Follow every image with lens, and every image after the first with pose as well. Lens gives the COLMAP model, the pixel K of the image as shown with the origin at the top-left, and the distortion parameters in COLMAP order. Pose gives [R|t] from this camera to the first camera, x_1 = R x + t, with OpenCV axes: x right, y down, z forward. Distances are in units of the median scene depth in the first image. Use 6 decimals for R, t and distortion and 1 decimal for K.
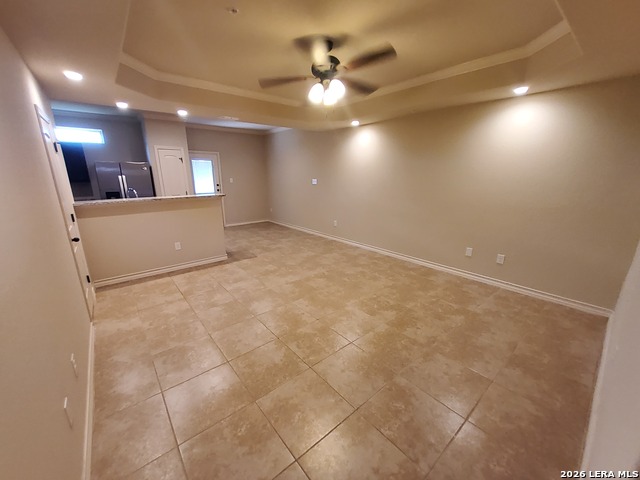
lens RADIAL K [[256.0, 0, 314.4], [0, 256.0, 240.7], [0, 0, 1]] dist [0.000767, -0.000296]
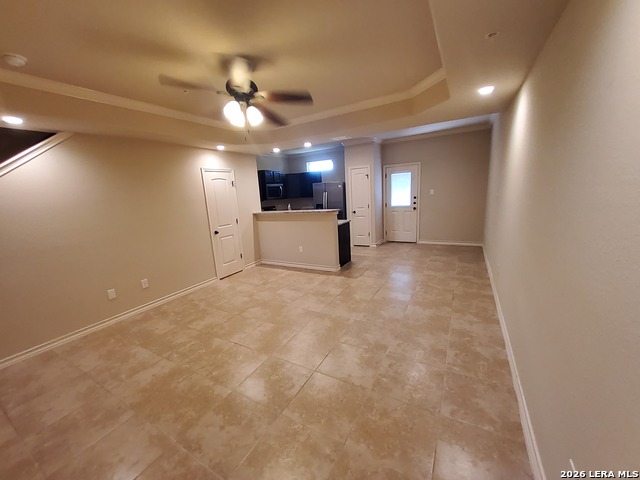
lens RADIAL K [[256.0, 0, 315.6], [0, 256.0, 245.5], [0, 0, 1]] dist [0.000767, -0.000296]
pose [[0.343270, 0.180805, -0.921670, 0.670880], [-0.177258, 0.976134, 0.125471, -0.172585], [0.922359, 0.120303, 0.367126, 0.594801]]
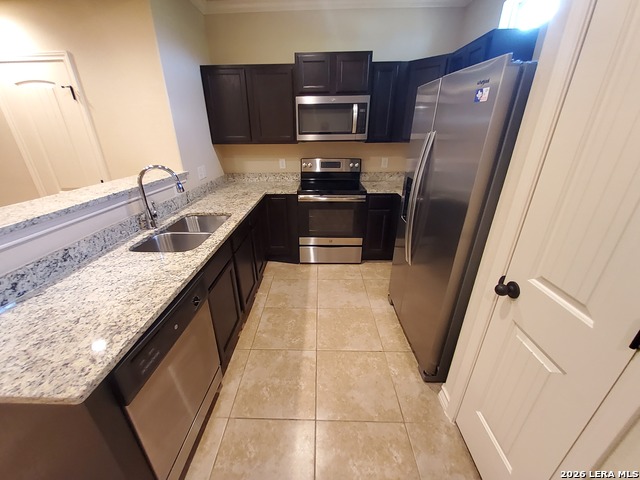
lens RADIAL K [[256.0, 0, 316.0], [0, 256.0, 241.6], [0, 0, 1]] dist [0.000767, -0.000296]
pose [[-0.655184, 0.317807, -0.685370, -0.517402], [-0.175217, 0.818549, 0.547062, -0.349030], [0.734869, 0.478515, -0.480615, 1.321575]]
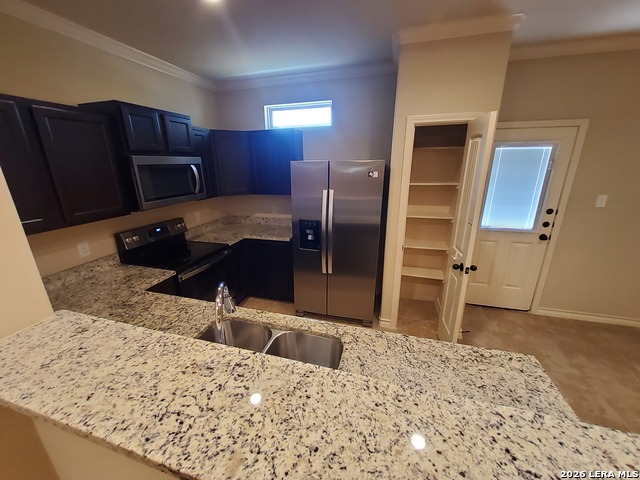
lens RADIAL K [[256.0, 0, 307.3], [0, 256.0, 240.3], [0, 0, 1]] dist [0.000767, -0.000296]
pose [[0.546262, 0.246938, -0.800387, -0.447942], [-0.203274, 0.966073, 0.159322, -0.283377], [0.812575, 0.075666, 0.577925, 0.852901]]
